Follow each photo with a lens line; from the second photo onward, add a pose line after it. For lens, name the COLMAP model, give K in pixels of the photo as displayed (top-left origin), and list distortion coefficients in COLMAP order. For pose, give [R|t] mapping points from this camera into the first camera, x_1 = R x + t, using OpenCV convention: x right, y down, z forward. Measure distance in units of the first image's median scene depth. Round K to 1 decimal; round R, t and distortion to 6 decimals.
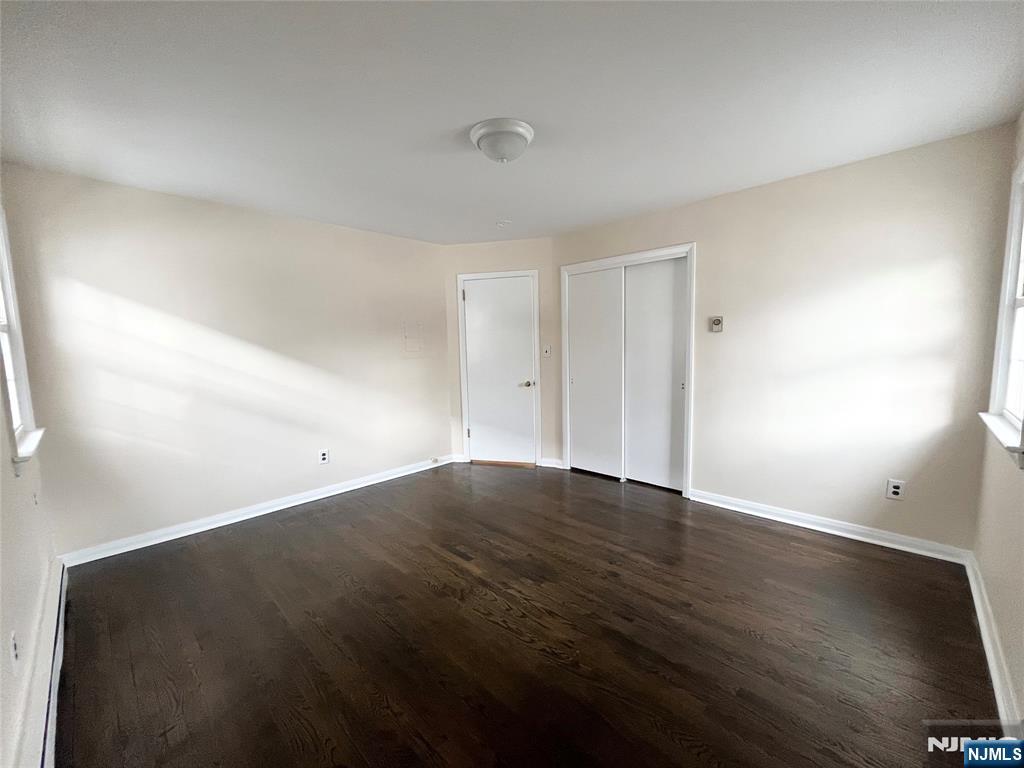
lens RADIAL K [[413.9, 0, 511.3], [0, 413.9, 386.0], [0, 0, 1]] dist [-0.000926, 0.000772]
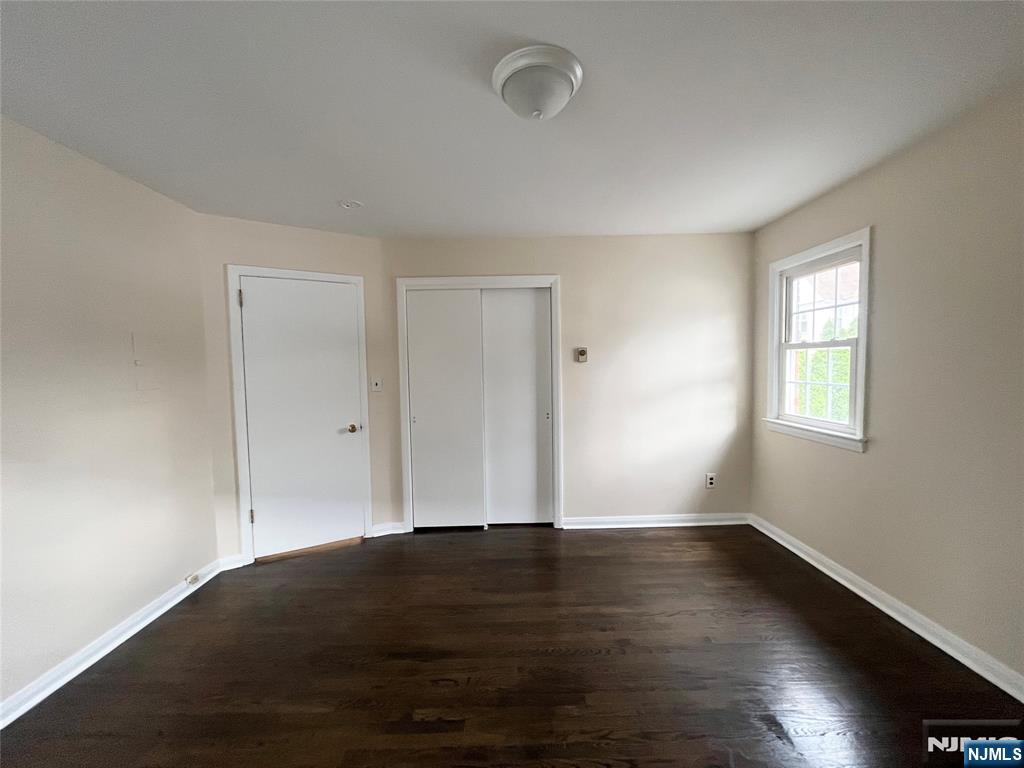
lens RADIAL K [[413.9, 0, 512.1], [0, 413.9, 384.1], [0, 0, 1]] dist [-0.000926, 0.000772]
pose [[0.709226, -0.022173, 0.704632, -0.319886], [0.074991, 0.996207, -0.044132, -0.035112], [-0.700981, 0.084141, 0.708199, 0.324034]]
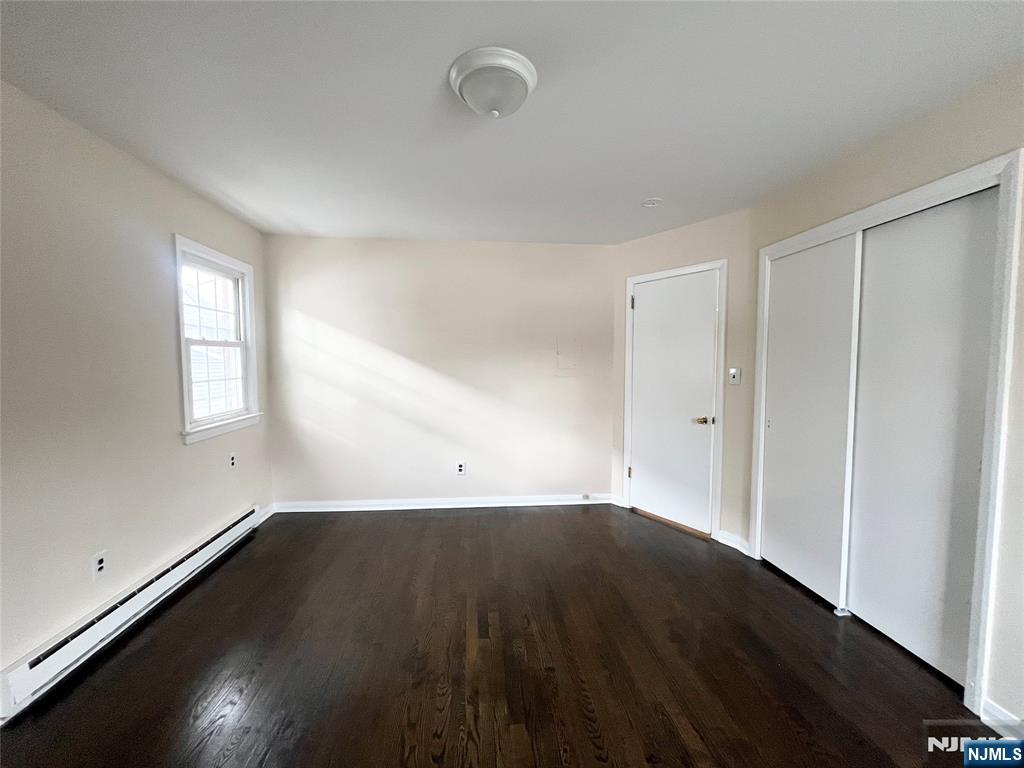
lens RADIAL K [[413.9, 0, 510.6], [0, 413.9, 385.7], [0, 0, 1]] dist [-0.000926, 0.000772]
pose [[0.757105, 0.063573, -0.650193, 0.288625], [-0.085734, 0.996315, -0.002416, -0.039879], [0.647644, 0.057573, 0.759765, 0.280959]]
